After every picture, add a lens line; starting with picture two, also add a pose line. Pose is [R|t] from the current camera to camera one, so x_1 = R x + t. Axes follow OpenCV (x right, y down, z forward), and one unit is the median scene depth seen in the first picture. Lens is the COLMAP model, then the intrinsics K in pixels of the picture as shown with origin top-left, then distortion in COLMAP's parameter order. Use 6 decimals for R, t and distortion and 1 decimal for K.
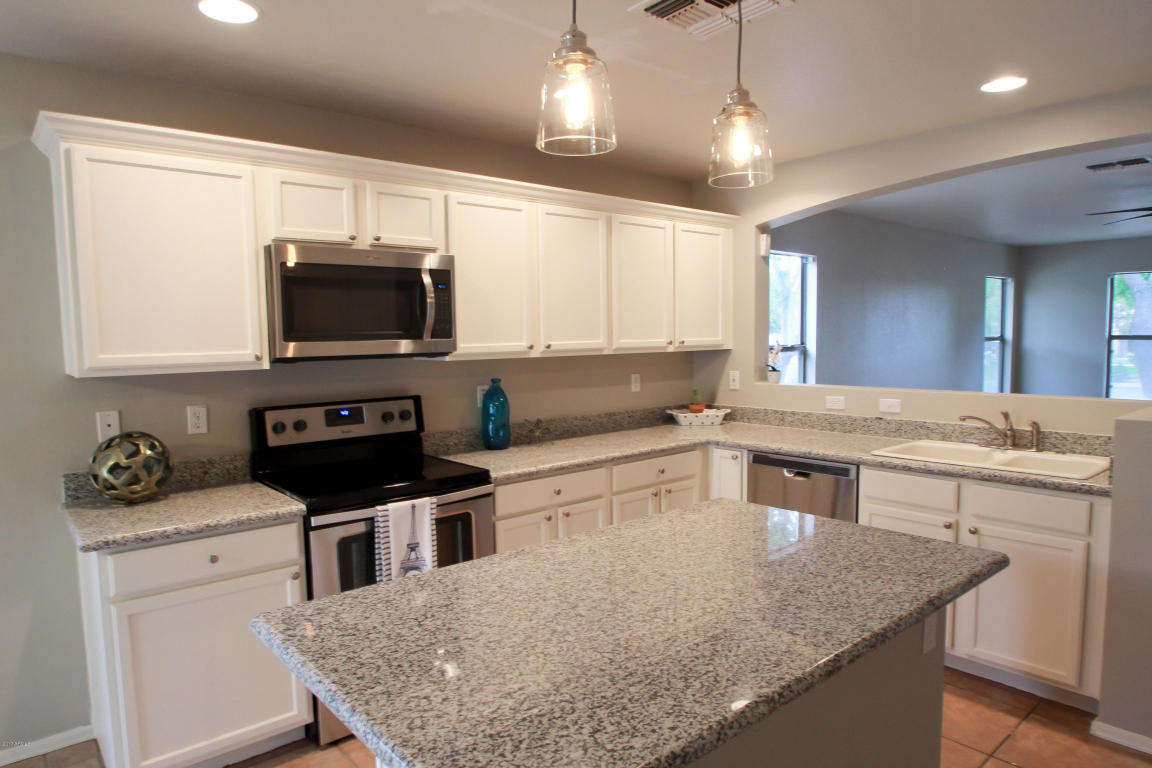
lens RADIAL K [[712.5, 0, 564.8], [0, 712.5, 389.0], [0, 0, 1]] dist [-0.028893, 0.000826]
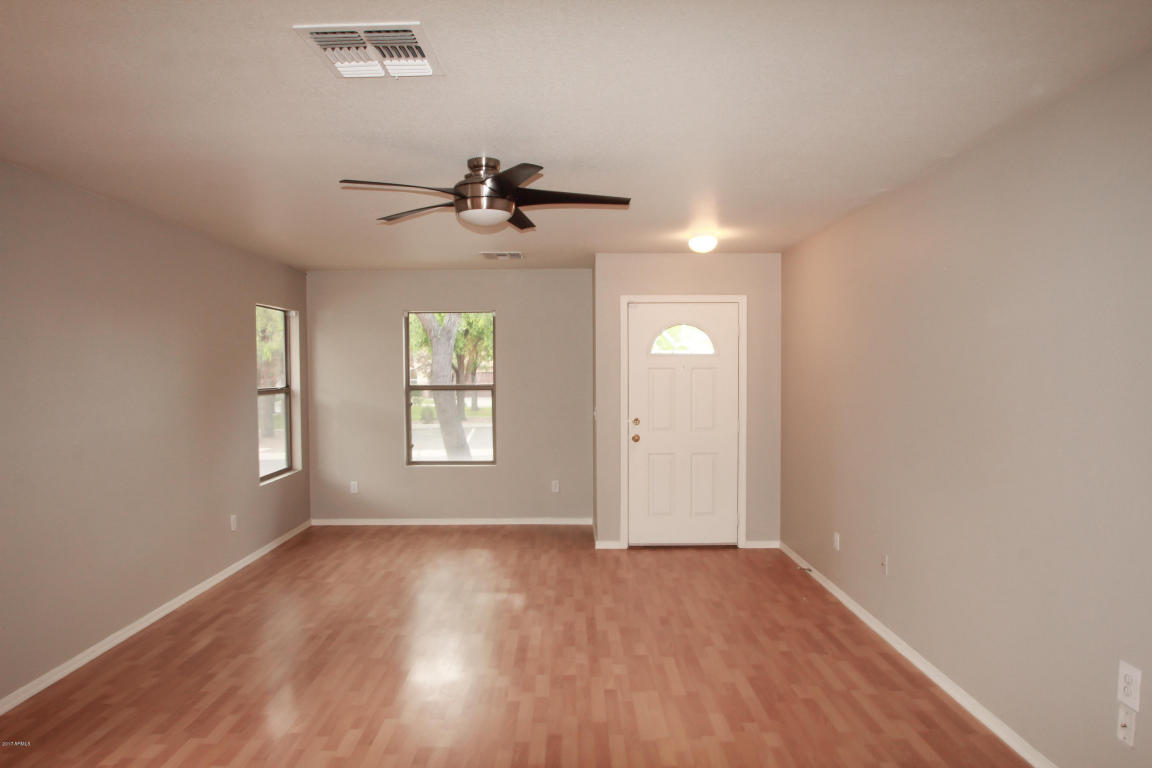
lens RADIAL K [[697.0, 0, 576.0], [0, 697.0, 384.0], [0, 0, 1]] dist [-0.036837, 0.000134]
pose [[0.641671, -0.005021, 0.766963, 0.609076], [0.058449, 0.997391, -0.042372, -0.070468], [-0.764749, 0.072017, 0.640291, 0.708756]]
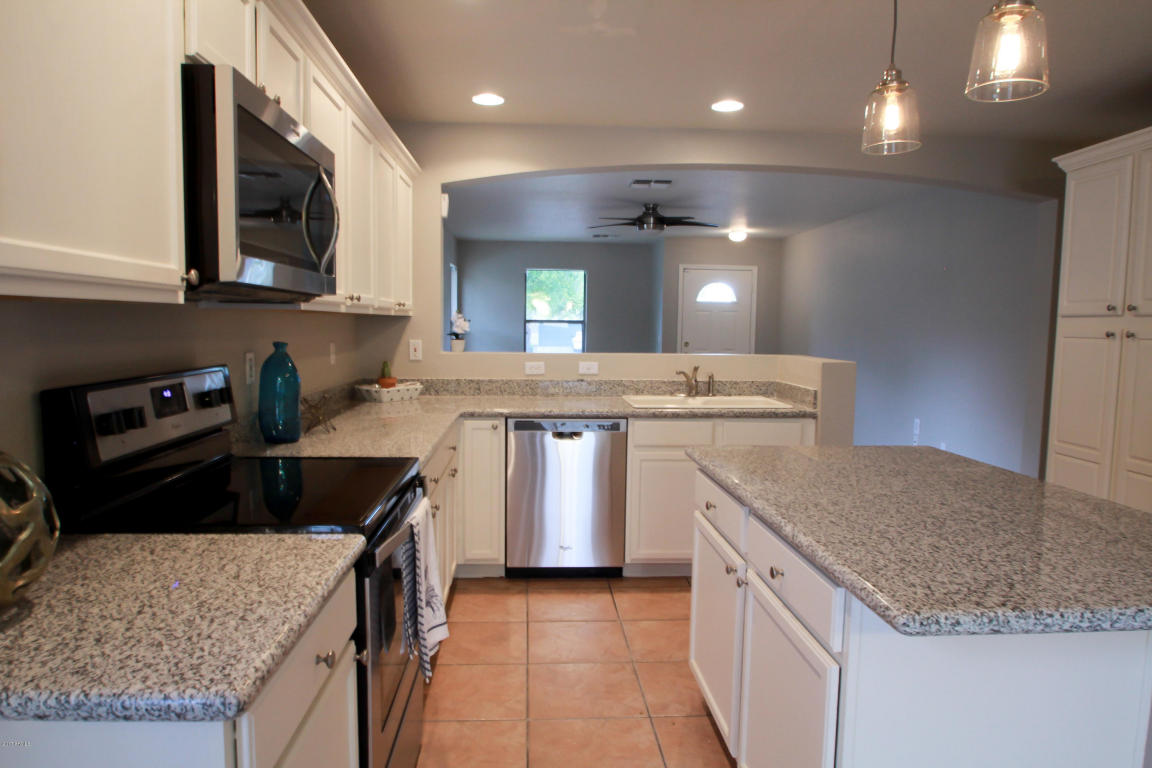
lens RADIAL K [[750.2, 0, 561.5], [0, 750.2, 388.1], [0, 0, 1]] dist [-0.033055, 0.001612]
pose [[0.606225, -0.045998, 0.793962, -0.520343], [0.040605, 0.998814, 0.026862, 0.022637], [-0.794256, 0.015954, 0.607374, 0.340502]]
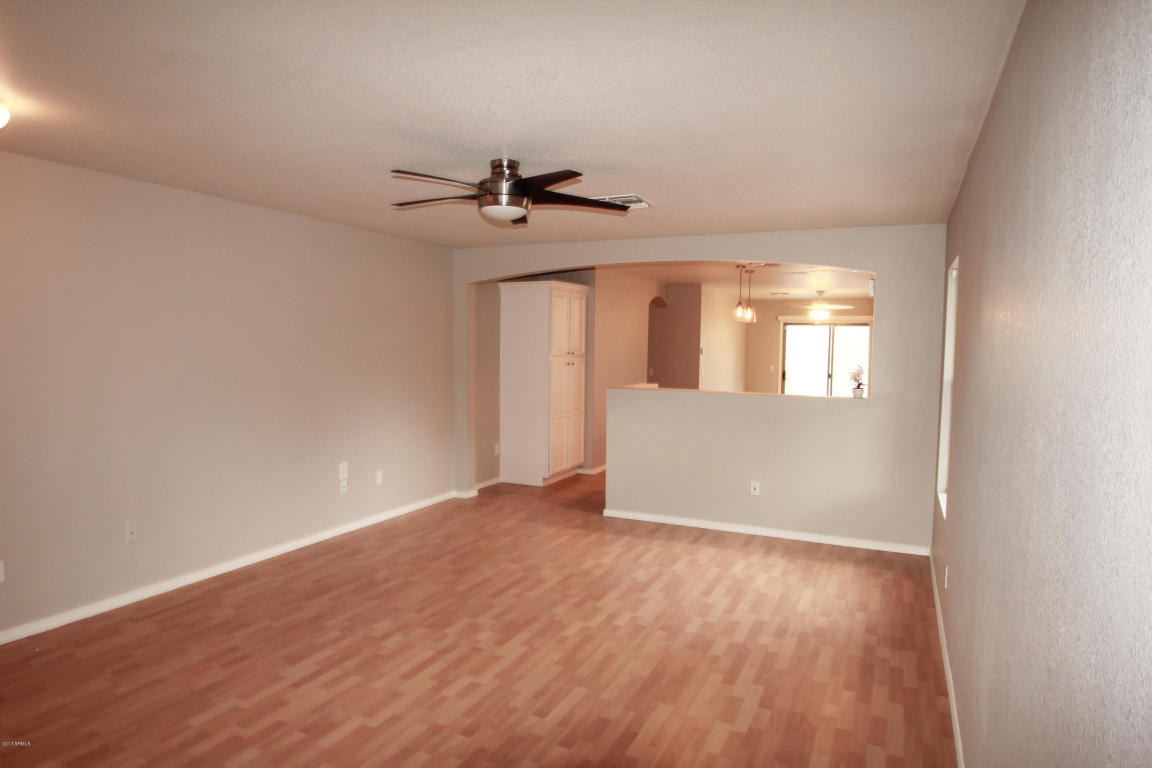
lens RADIAL K [[697.0, 0, 576.0], [0, 697.0, 384.0], [0, 0, 1]] dist [-0.036837, 0.000134]
pose [[-0.908905, 0.027063, -0.416124, 1.554088], [-0.031563, 0.990564, 0.133364, -0.220795], [0.415807, 0.134349, -0.899475, 2.339447]]
